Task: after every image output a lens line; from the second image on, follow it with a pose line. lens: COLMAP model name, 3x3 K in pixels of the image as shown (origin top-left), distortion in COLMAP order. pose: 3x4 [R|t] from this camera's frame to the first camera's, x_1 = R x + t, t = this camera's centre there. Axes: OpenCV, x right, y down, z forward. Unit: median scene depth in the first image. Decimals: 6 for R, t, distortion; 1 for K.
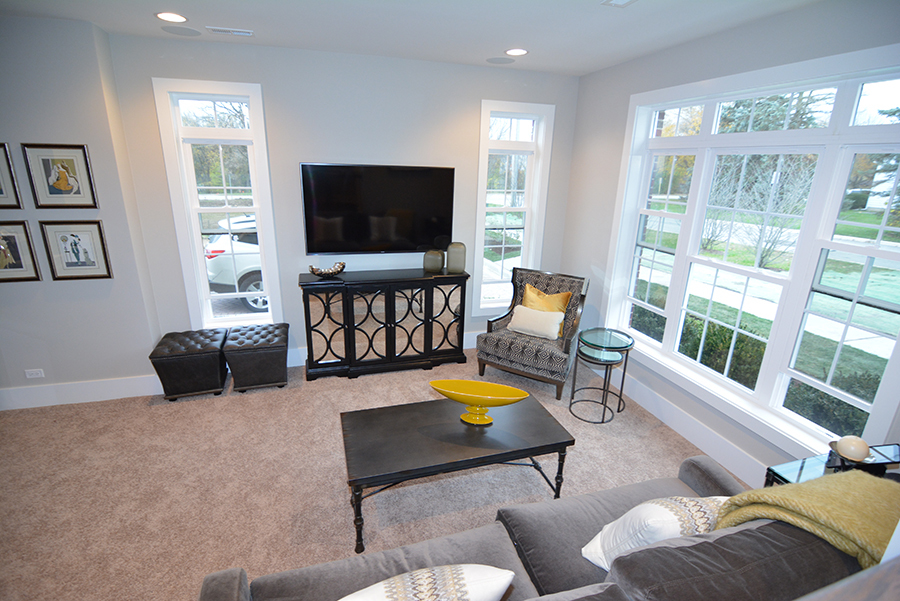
lens RADIAL K [[442.6, 0, 447.4], [0, 442.6, 302.8], [0, 0, 1]] dist [-0.001789, -0.000402]
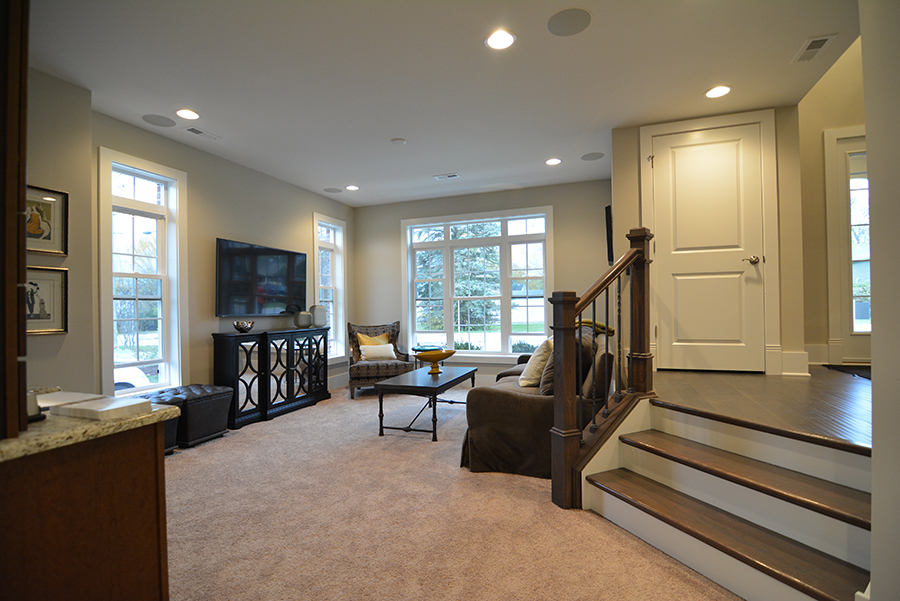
lens RADIAL K [[442.6, 0, 450.2], [0, 442.6, 299.9], [0, 0, 1]] dist [-0.001789, -0.000402]
pose [[0.597836, -0.019001, 0.801393, -0.925719], [0.268049, 0.946910, -0.177512, 0.224558], [-0.755475, 0.320935, 0.571190, -0.101059]]
